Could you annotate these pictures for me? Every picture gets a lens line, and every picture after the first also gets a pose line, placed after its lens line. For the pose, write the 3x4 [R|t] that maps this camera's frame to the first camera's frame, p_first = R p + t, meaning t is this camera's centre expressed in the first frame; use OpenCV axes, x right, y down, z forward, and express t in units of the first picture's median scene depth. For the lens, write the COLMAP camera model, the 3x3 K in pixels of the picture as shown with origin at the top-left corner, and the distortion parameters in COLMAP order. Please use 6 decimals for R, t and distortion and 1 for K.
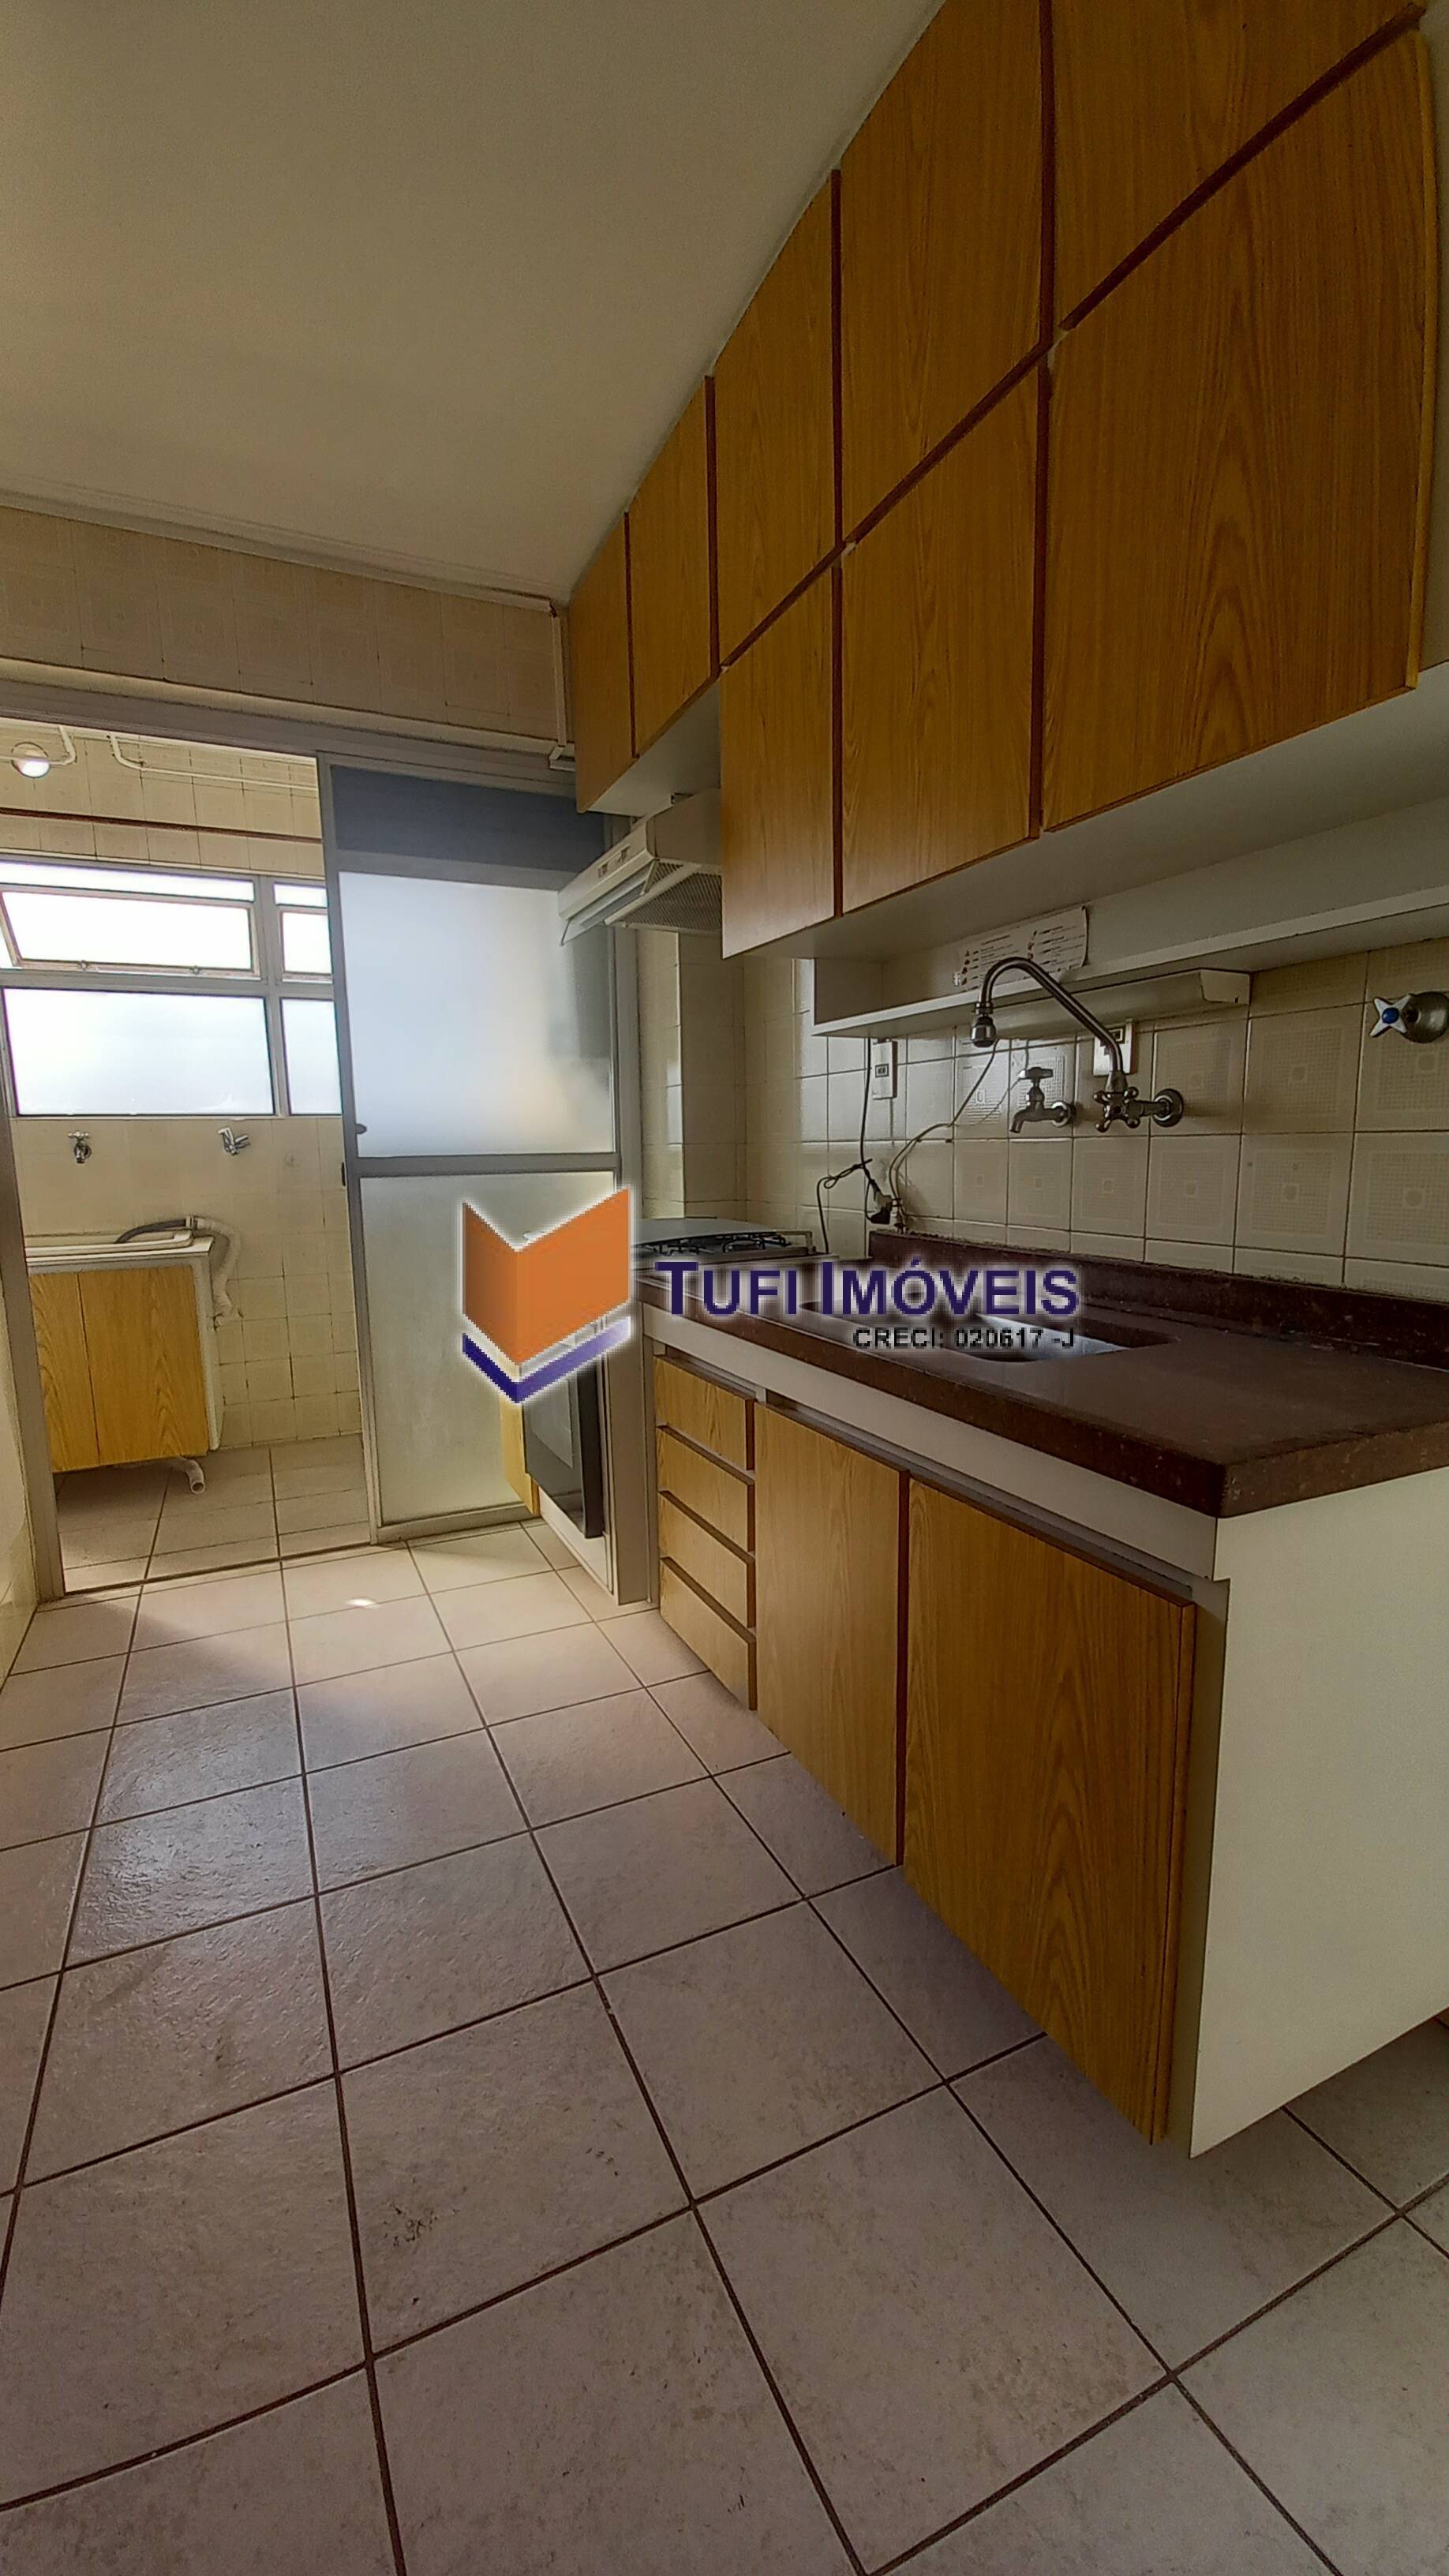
lens RADIAL K [[1015.4, 0, 687.1], [0, 1015.4, 1284.2], [0, 0, 1]] dist [0.007881, -0.009287]
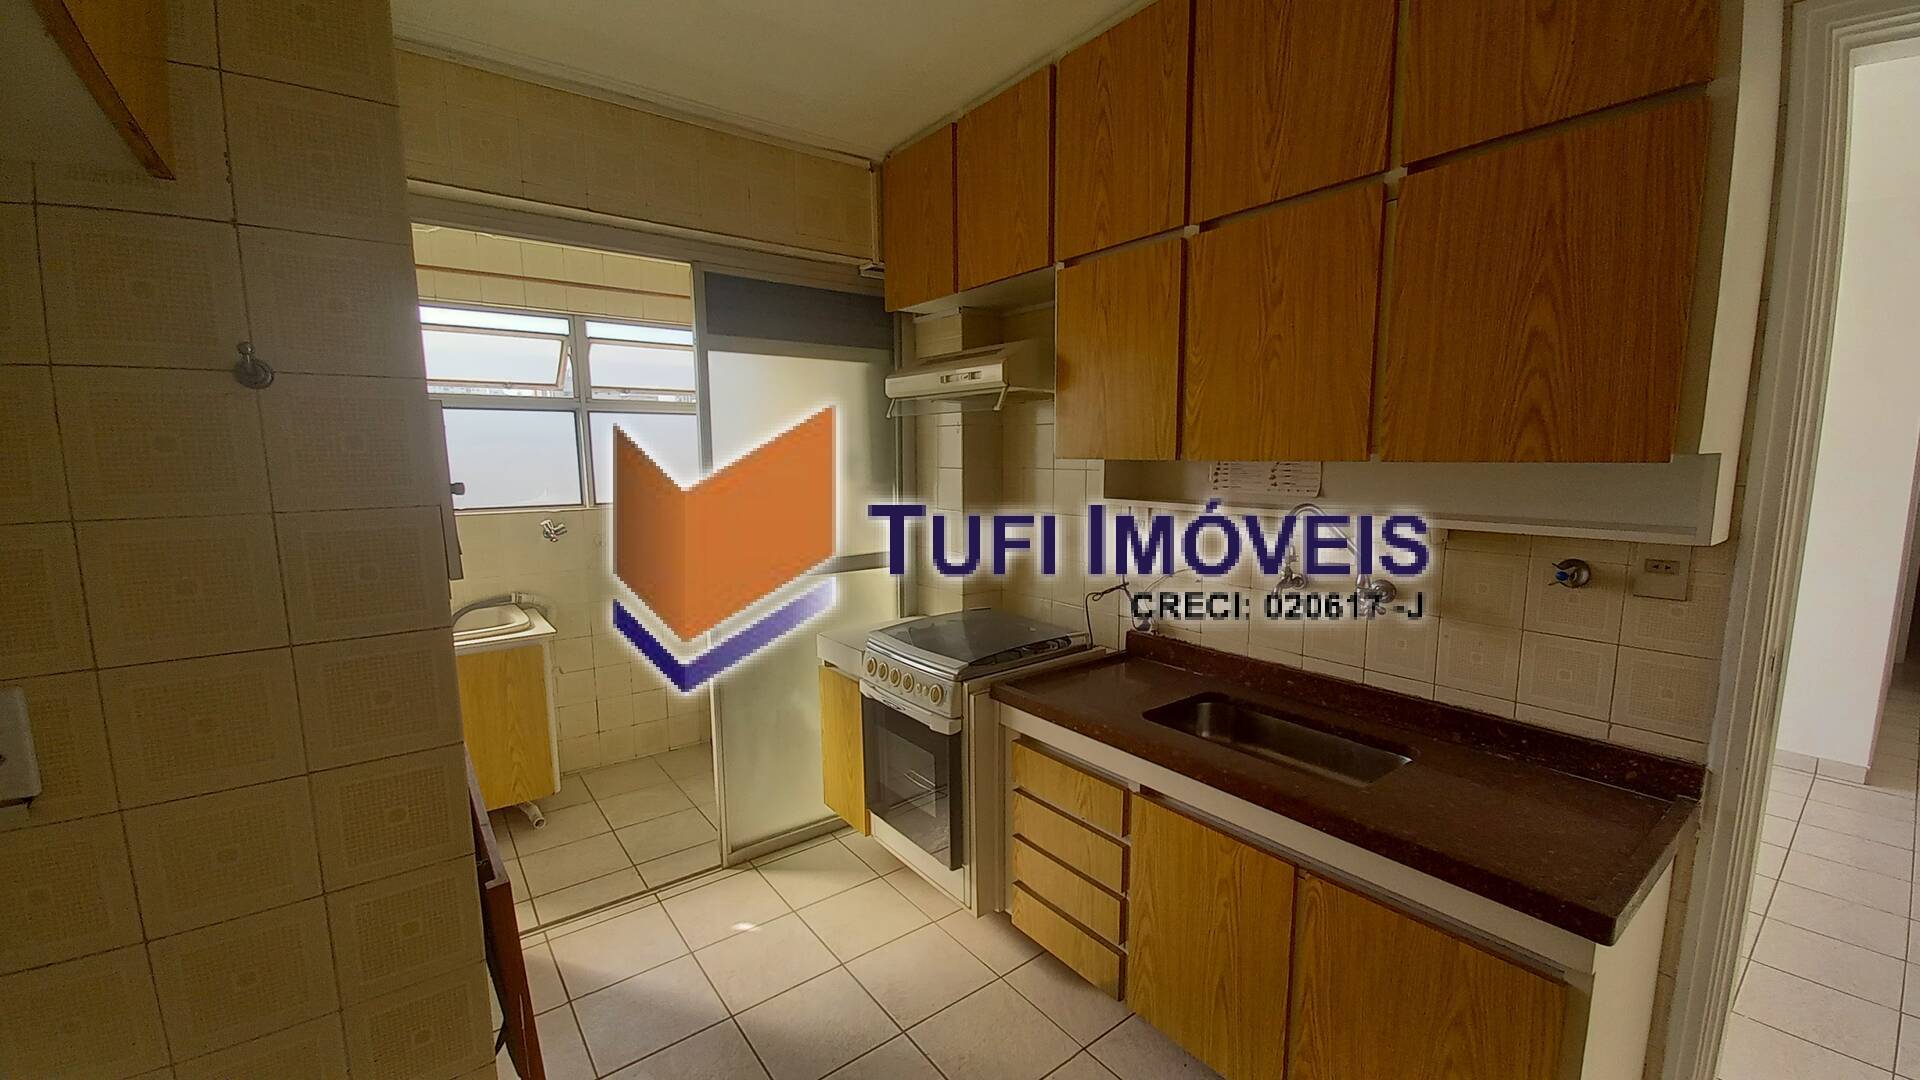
lens RADIAL K [[756.8, 0, 967.1], [0, 756.8, 544.1], [0, 0, 1]] dist [0.007881, -0.009287]
pose [[0.972142, -0.017187, 0.233762, -0.288629], [0.021914, 0.999604, -0.017640, -0.158958], [-0.233366, 0.022271, 0.972134, -0.002548]]
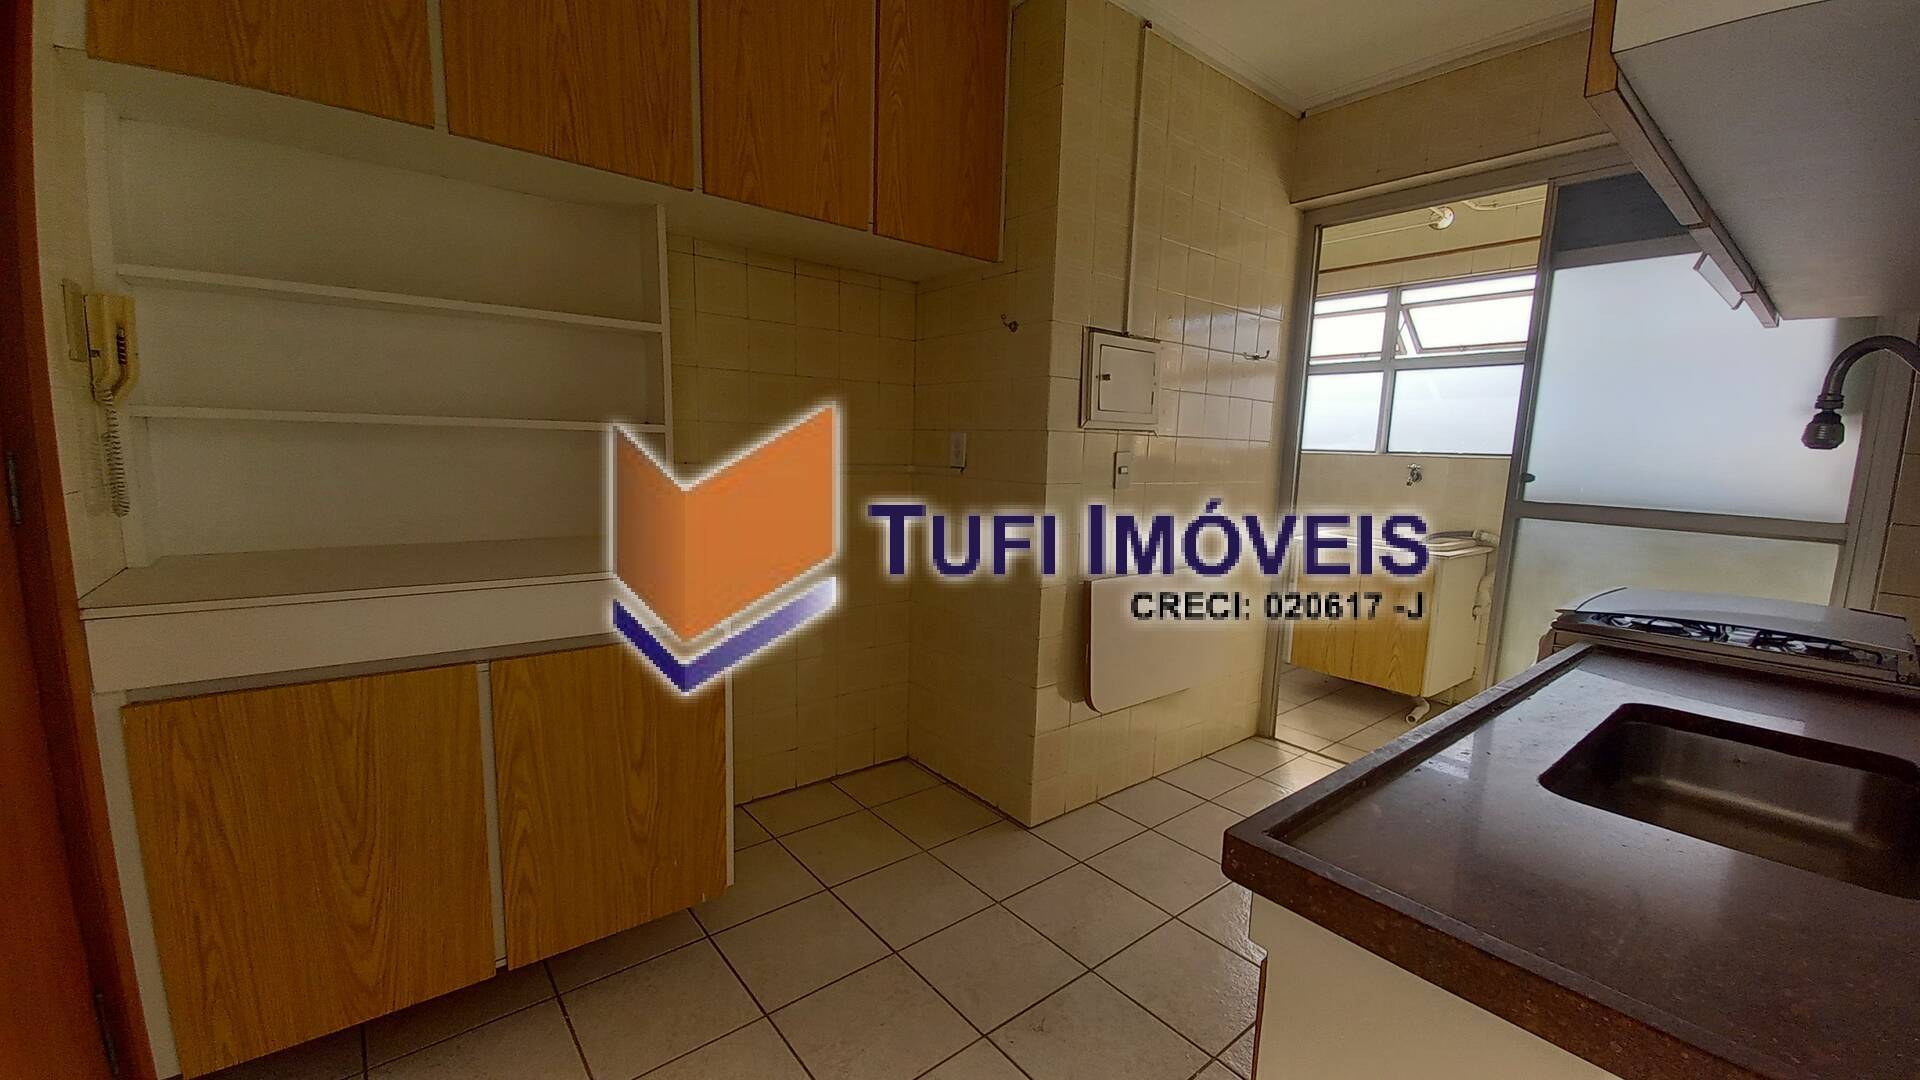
lens RADIAL K [[756.8, 0, 974.3], [0, 756.8, 540.5], [0, 0, 1]] dist [0.007881, -0.009287]
pose [[0.260620, 0.130997, -0.956513, 0.824179], [-0.182842, 0.979519, 0.084329, -0.050226], [0.947969, 0.152913, 0.279234, 0.308901]]
